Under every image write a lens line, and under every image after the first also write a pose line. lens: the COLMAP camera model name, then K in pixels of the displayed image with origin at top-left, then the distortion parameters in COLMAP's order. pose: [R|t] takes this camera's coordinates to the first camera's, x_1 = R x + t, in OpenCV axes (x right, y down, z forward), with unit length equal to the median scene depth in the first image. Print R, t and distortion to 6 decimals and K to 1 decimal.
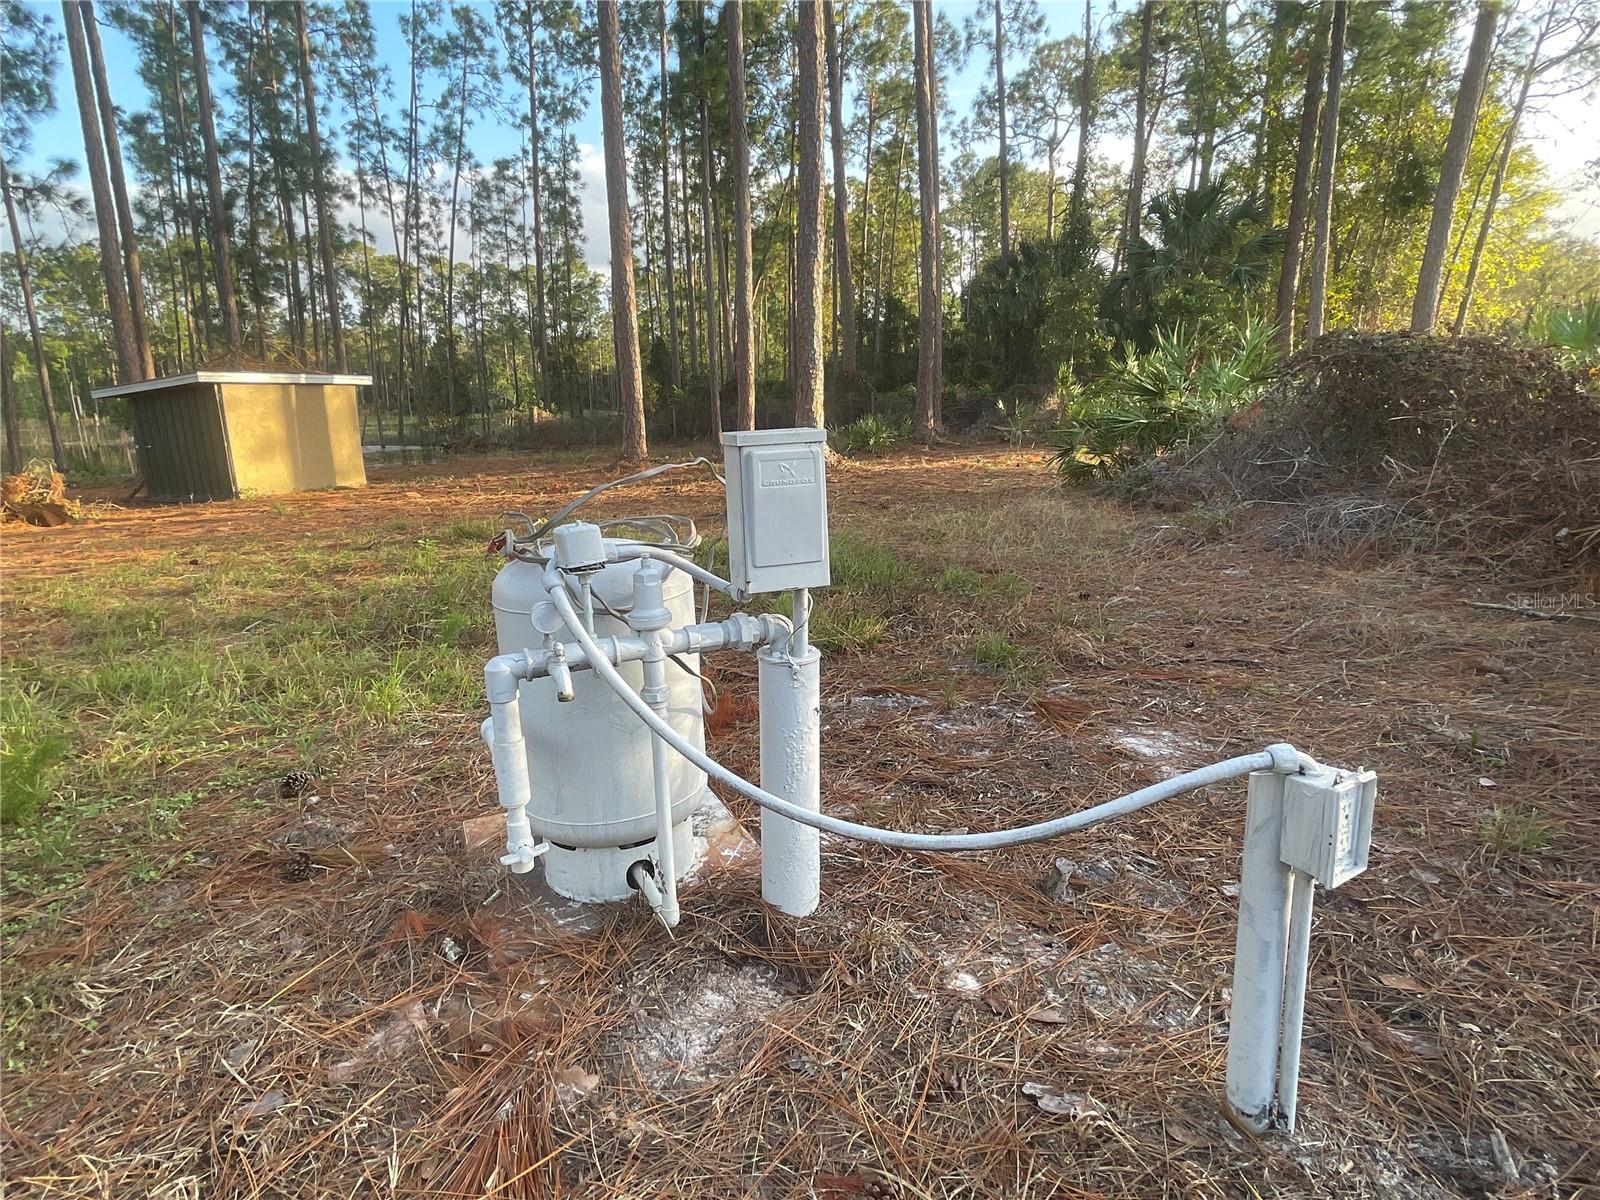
lens RADIAL K [[875.7, 0, 787.4], [0, 875.7, 599.4], [0, 0, 1]] dist [-0.008238, 0.001156]
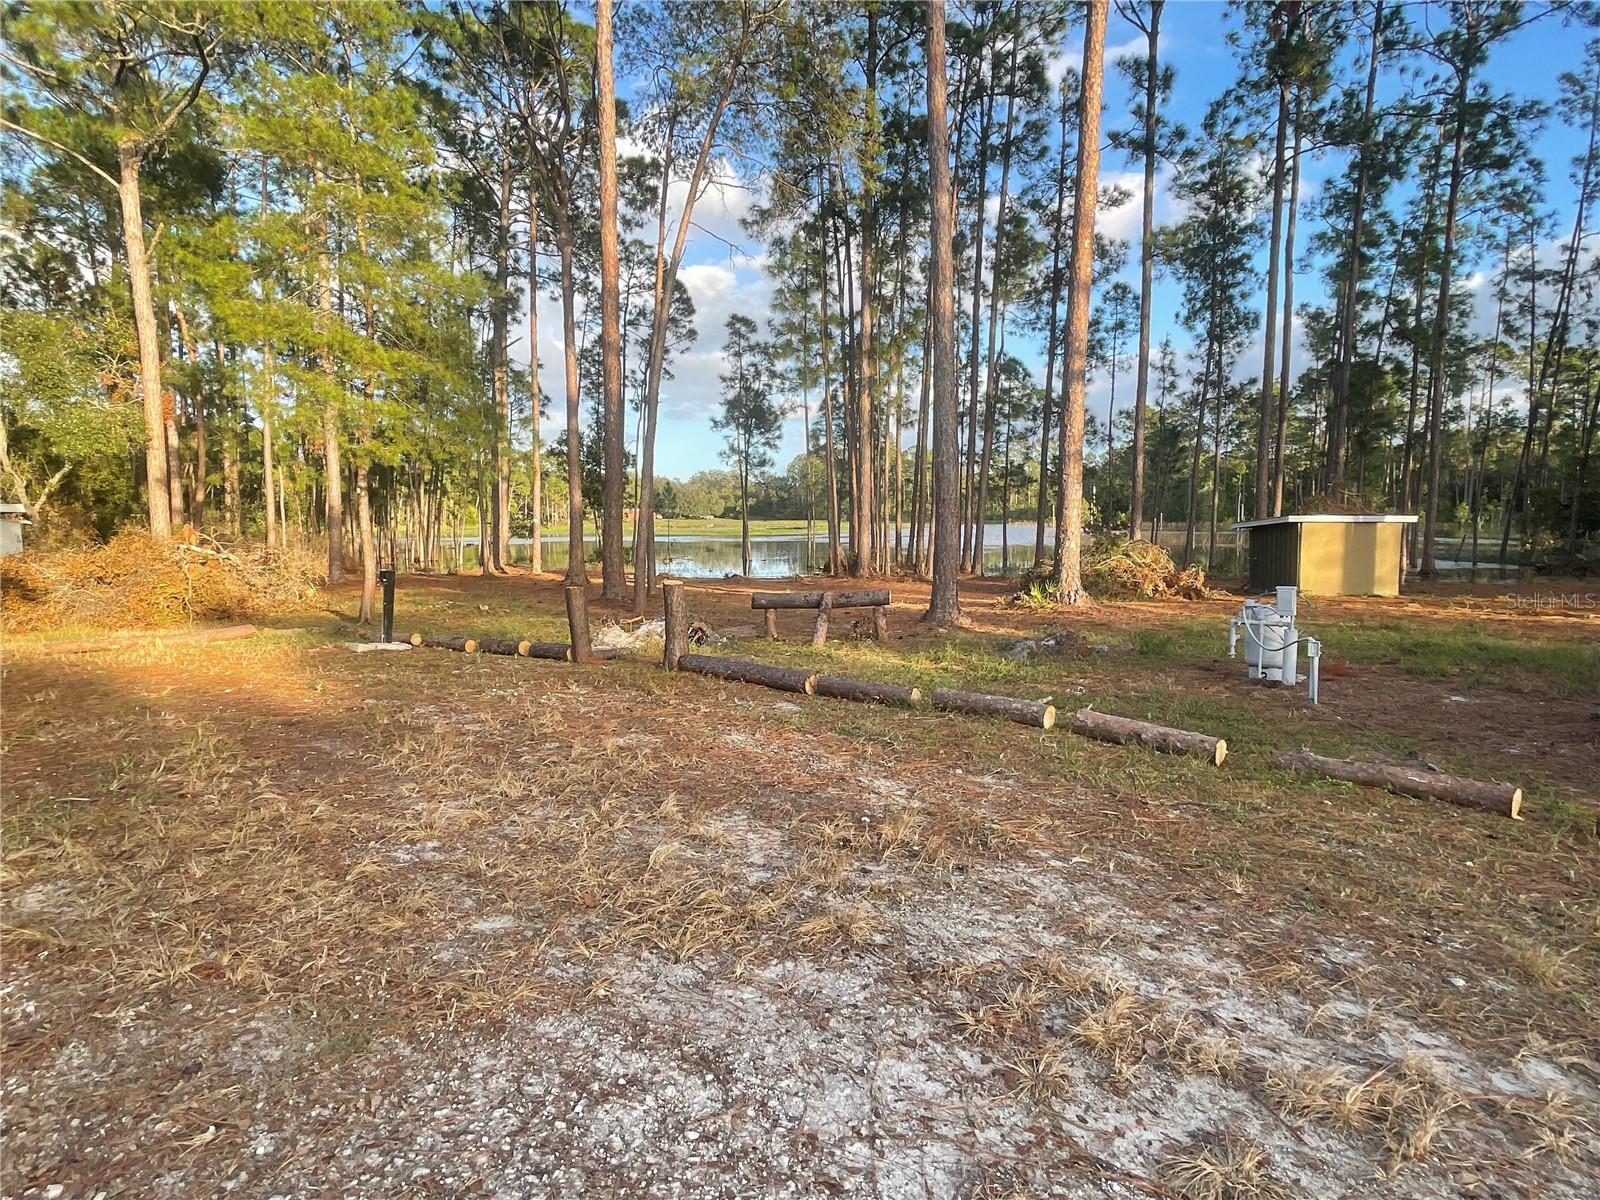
lens RADIAL K [[867.0, 0, 789.0], [0, 867.0, 603.3], [0, 0, 1]] dist [-0.001555, 0.001704]
pose [[0.409876, 0.104355, -0.906152, 0.156687], [-0.201170, 0.979314, 0.021786, 0.018224], [0.889681, 0.173361, 0.422390, -0.179068]]
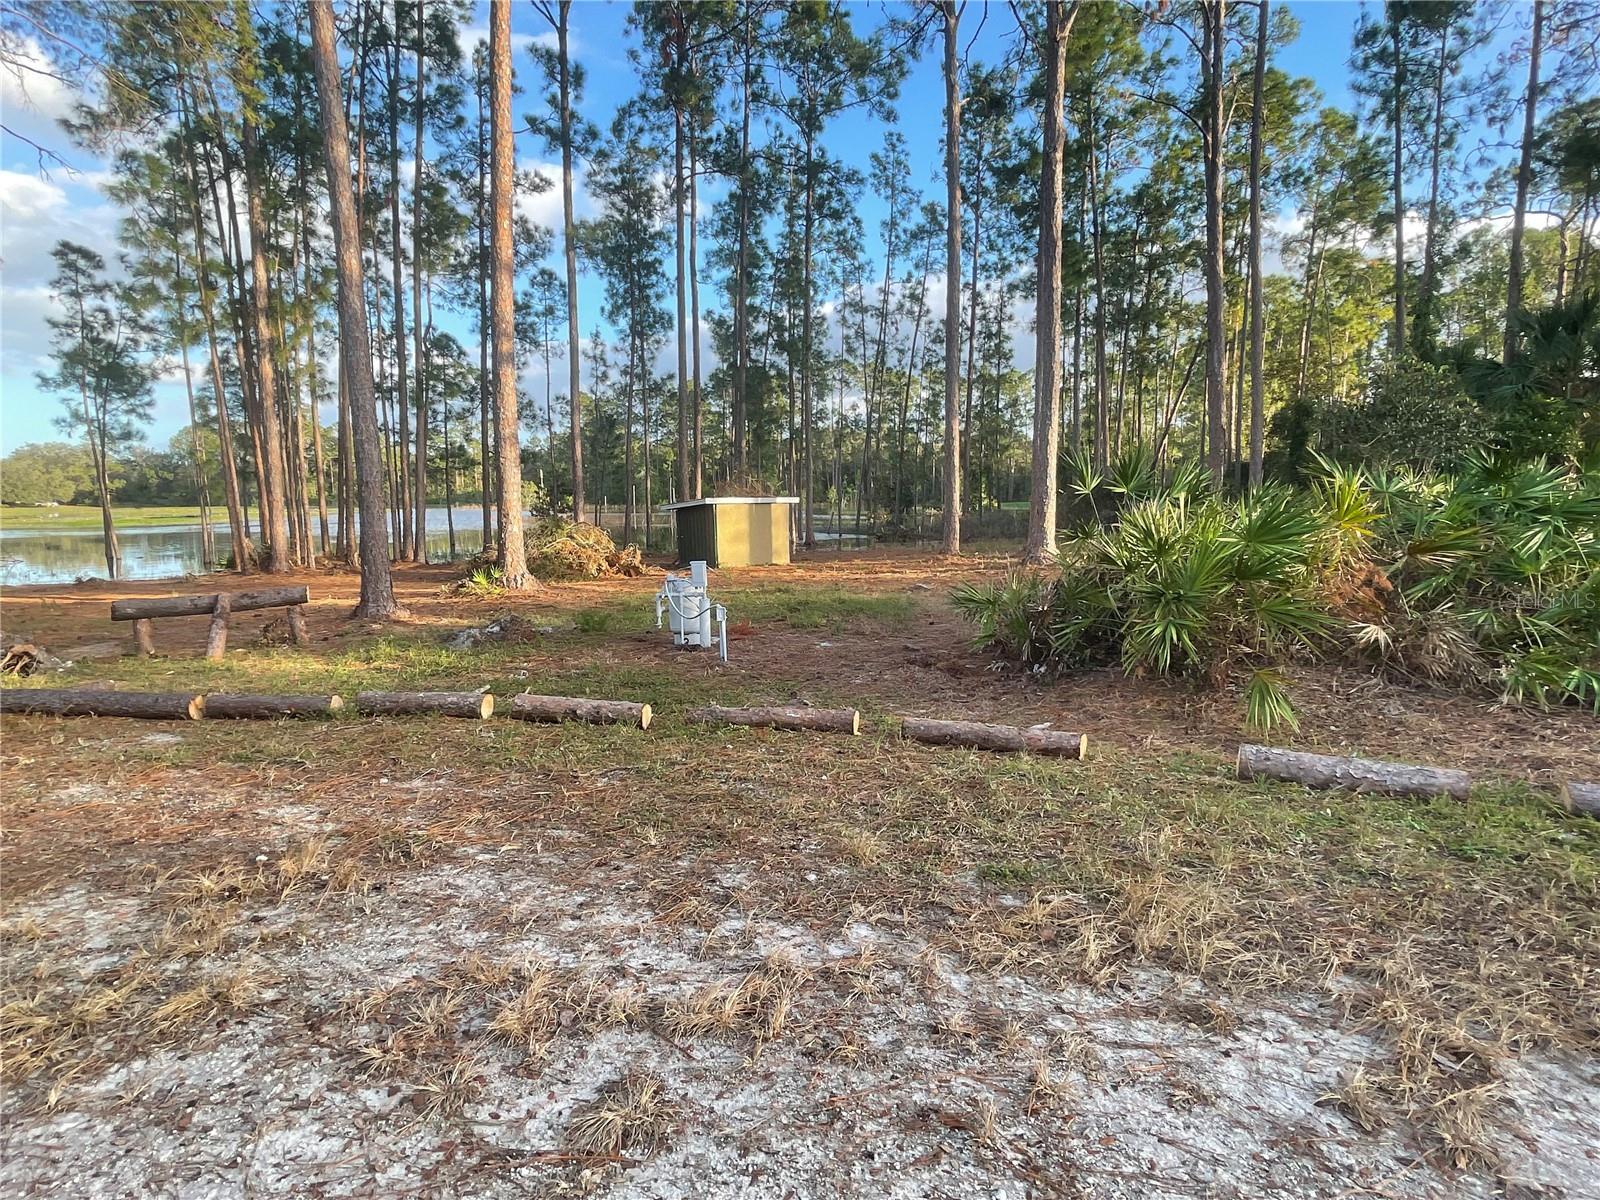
lens RADIAL K [[875.7, 0, 787.4], [0, 875.7, 599.4], [0, 0, 1]] dist [-0.008238, 0.001156]
pose [[0.856525, 0.066220, -0.511839, 0.159352], [-0.114194, 0.991470, -0.062822, 0.017145], [0.503313, 0.112258, 0.856781, -0.174306]]
